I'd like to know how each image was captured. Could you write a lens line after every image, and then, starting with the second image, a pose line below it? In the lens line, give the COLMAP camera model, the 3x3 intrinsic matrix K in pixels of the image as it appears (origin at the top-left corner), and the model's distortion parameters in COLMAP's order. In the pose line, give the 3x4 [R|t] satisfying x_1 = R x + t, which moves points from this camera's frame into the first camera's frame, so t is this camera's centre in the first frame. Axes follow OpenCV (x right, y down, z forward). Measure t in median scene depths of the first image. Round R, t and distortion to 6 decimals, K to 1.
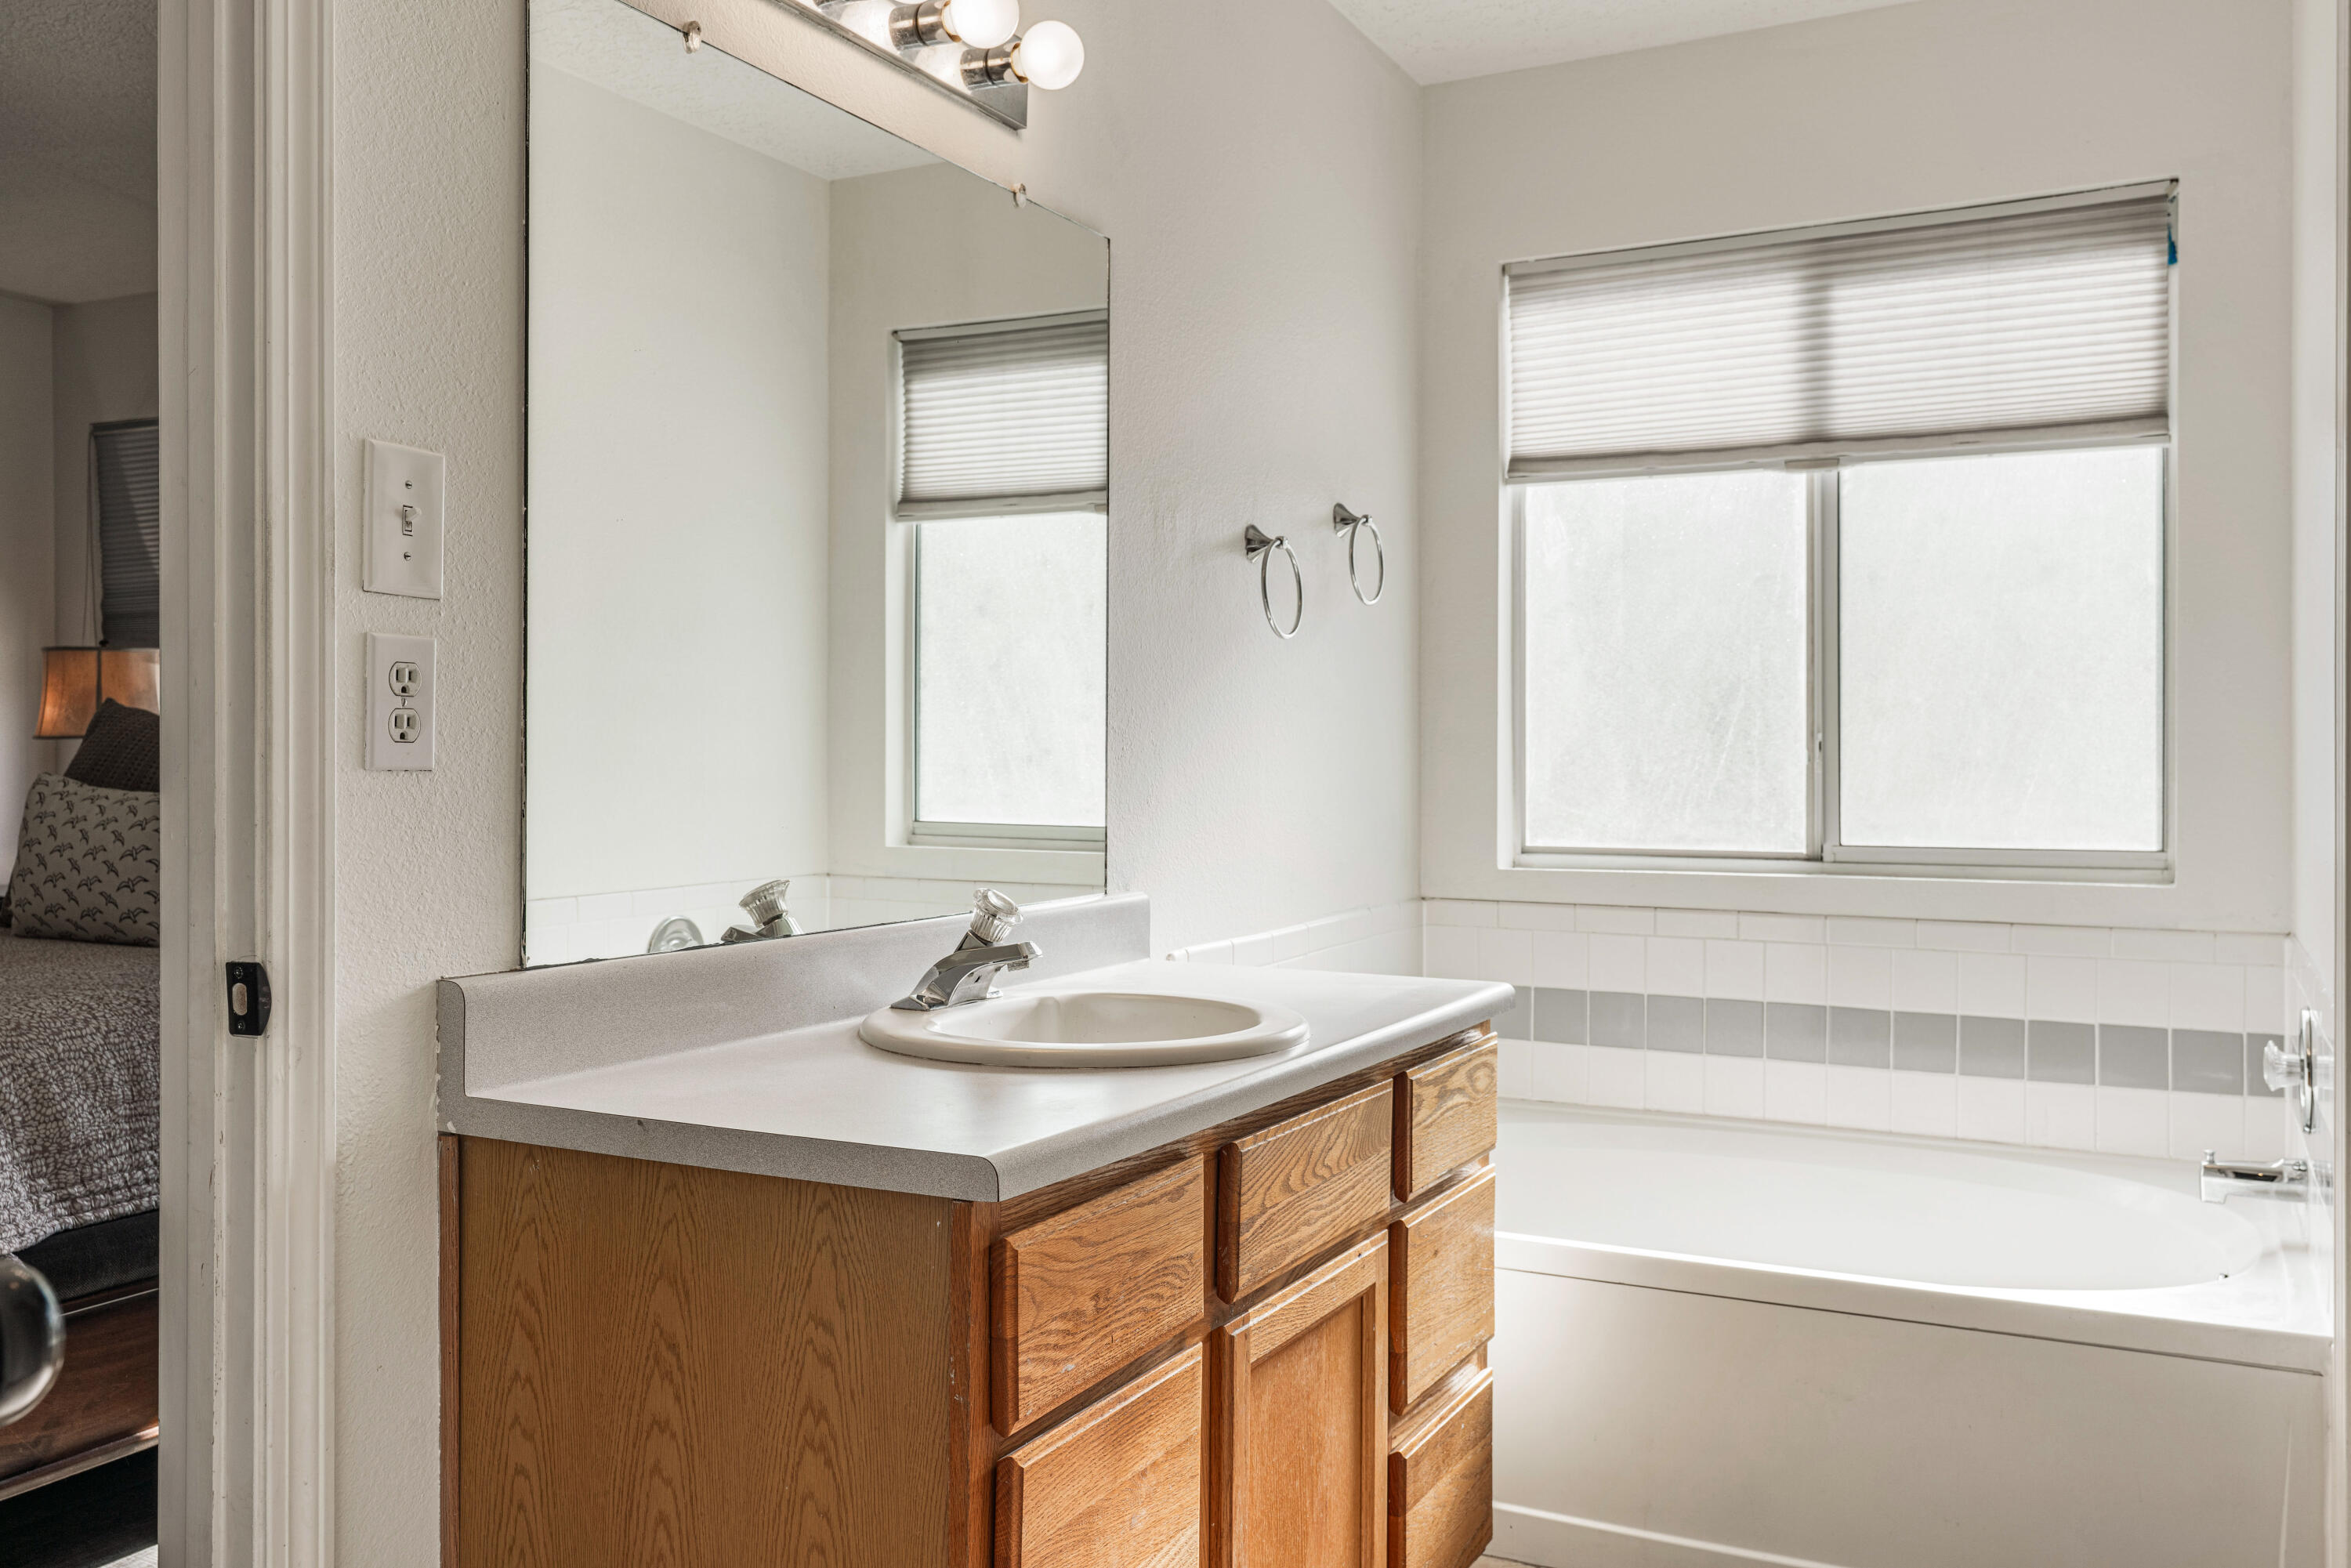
lens RADIAL K [[1978.9, 0, 1176.9], [0, 1978.9, 769.5], [0, 0, 1]] dist [-0.001938, 0.013819]
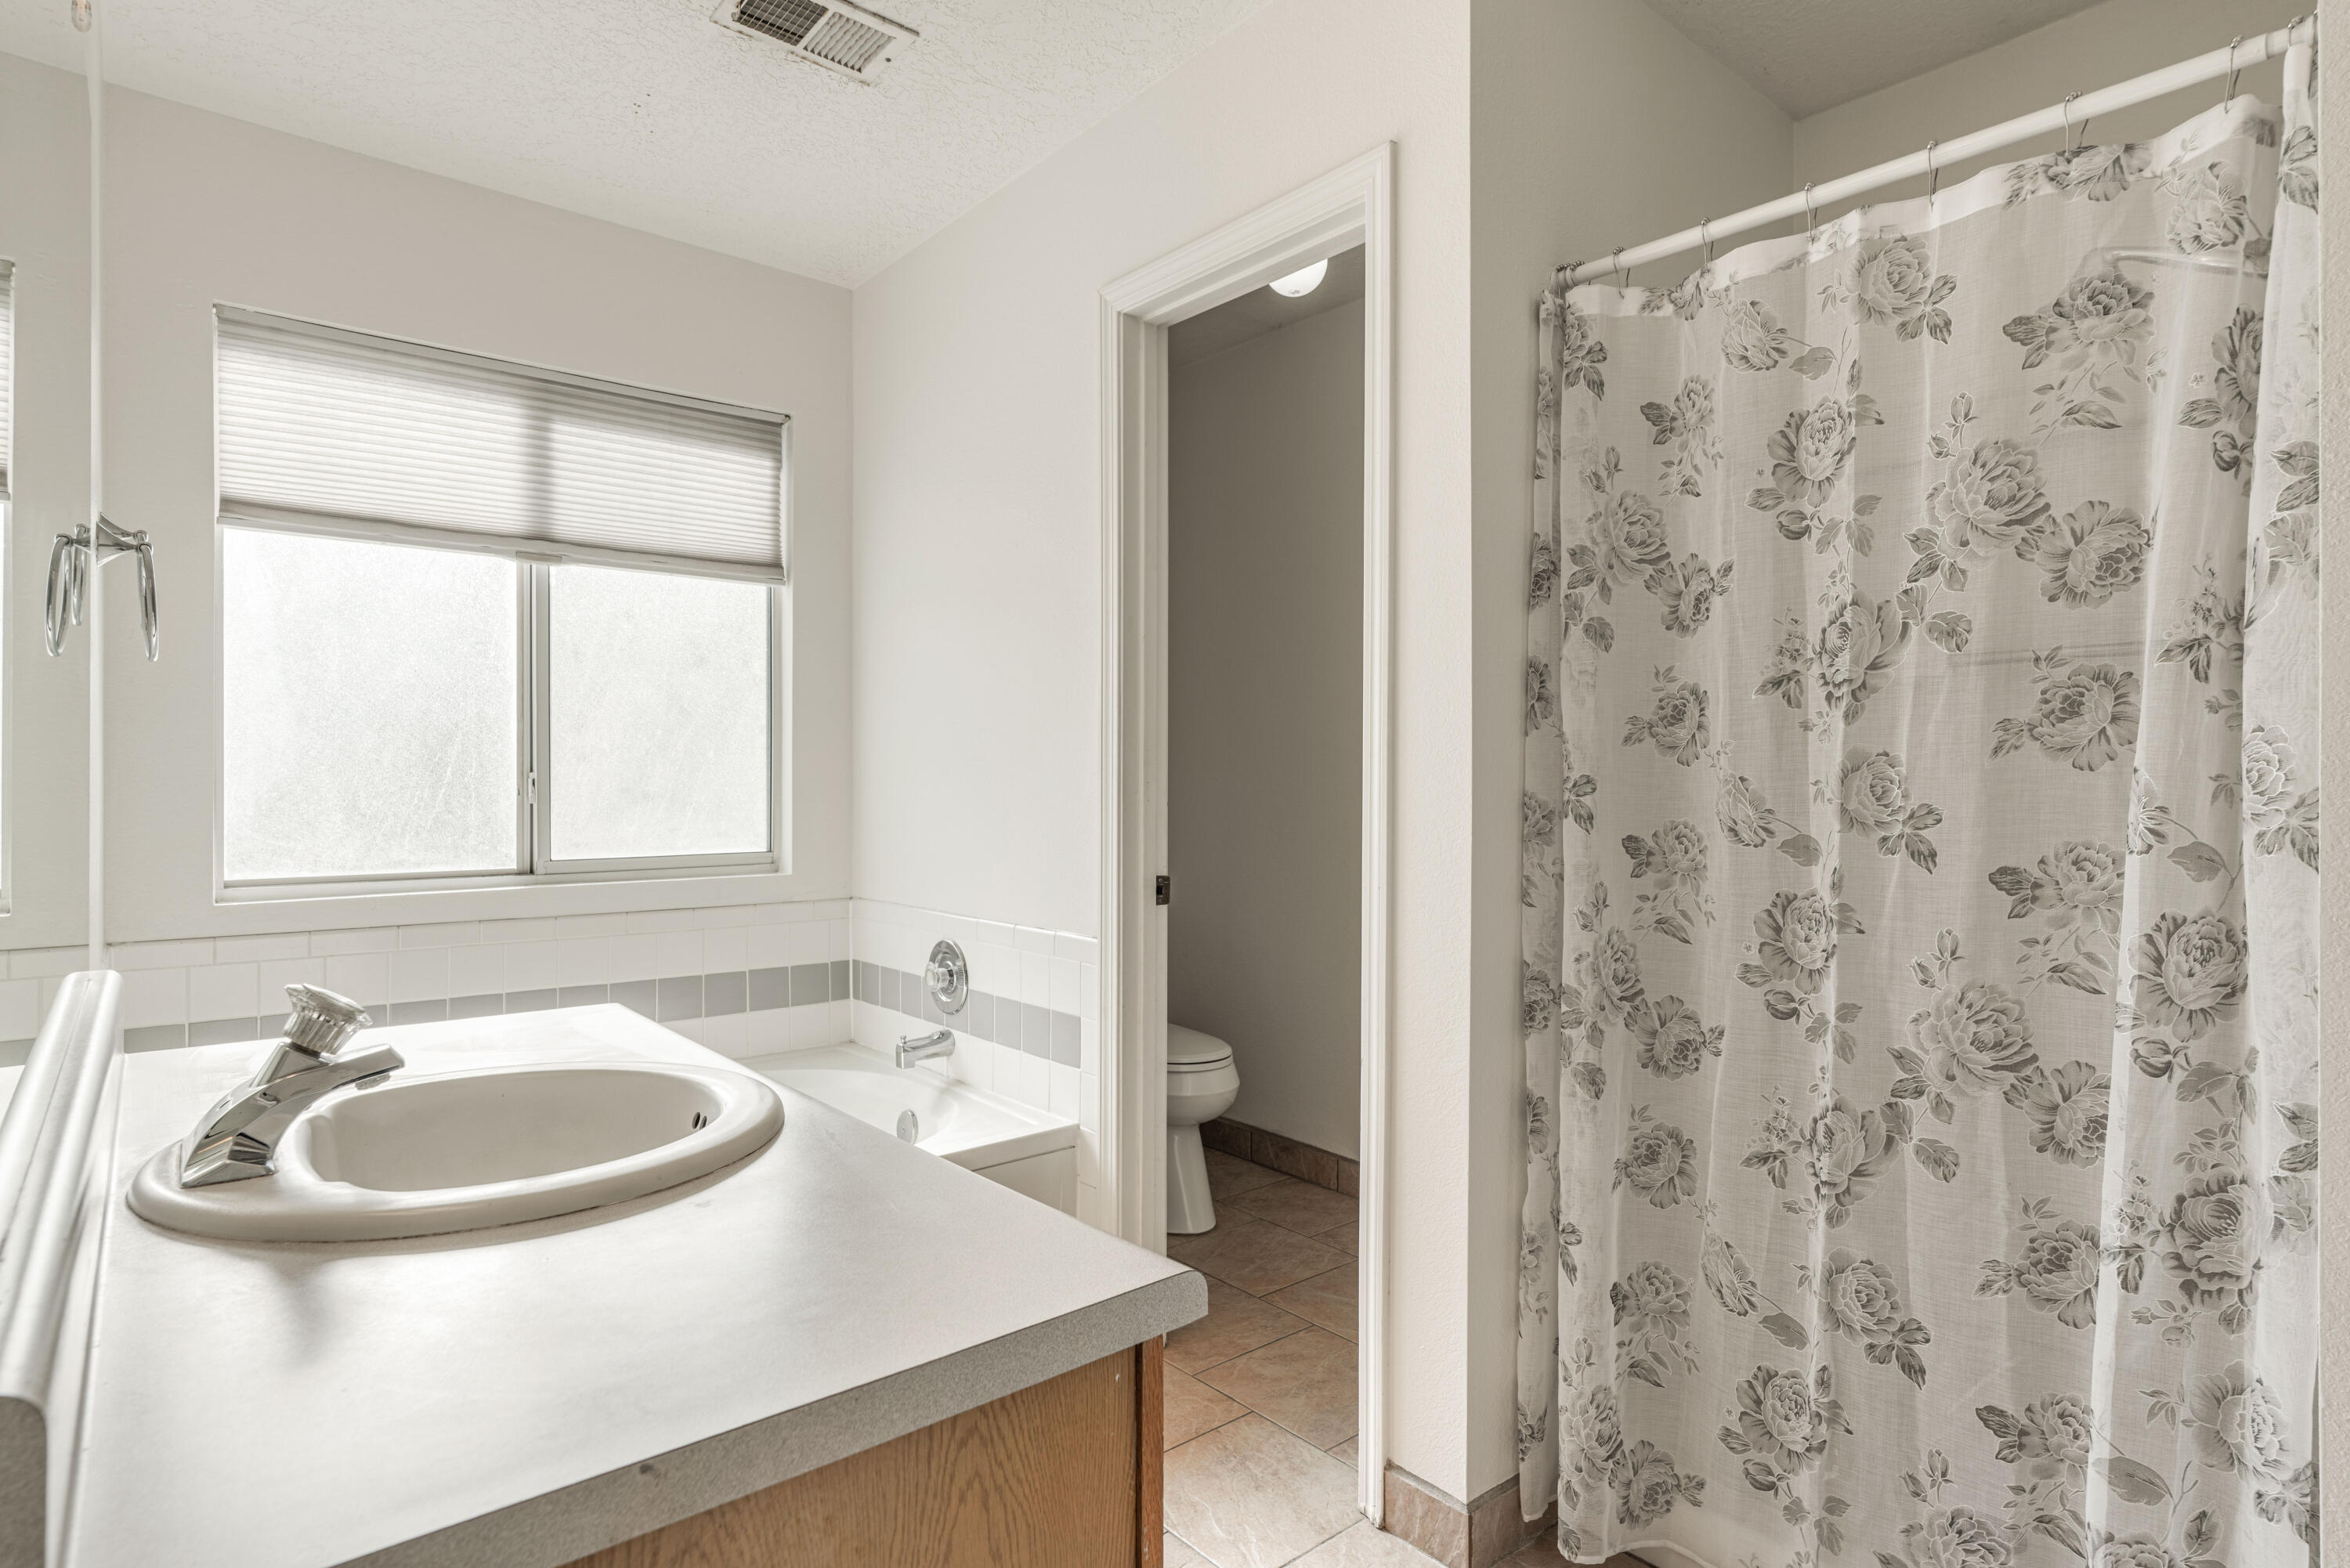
lens RADIAL K [[1222.5, 0, 1183.7], [0, 1222.5, 784.3], [0, 0, 1]] dist [0.006635, 0.001109]
pose [[0.371585, -0.003472, 0.928392, -0.246856], [0.009413, 0.999956, -0.000028, -0.006890], [-0.928351, 0.008749, 0.371601, 0.332985]]
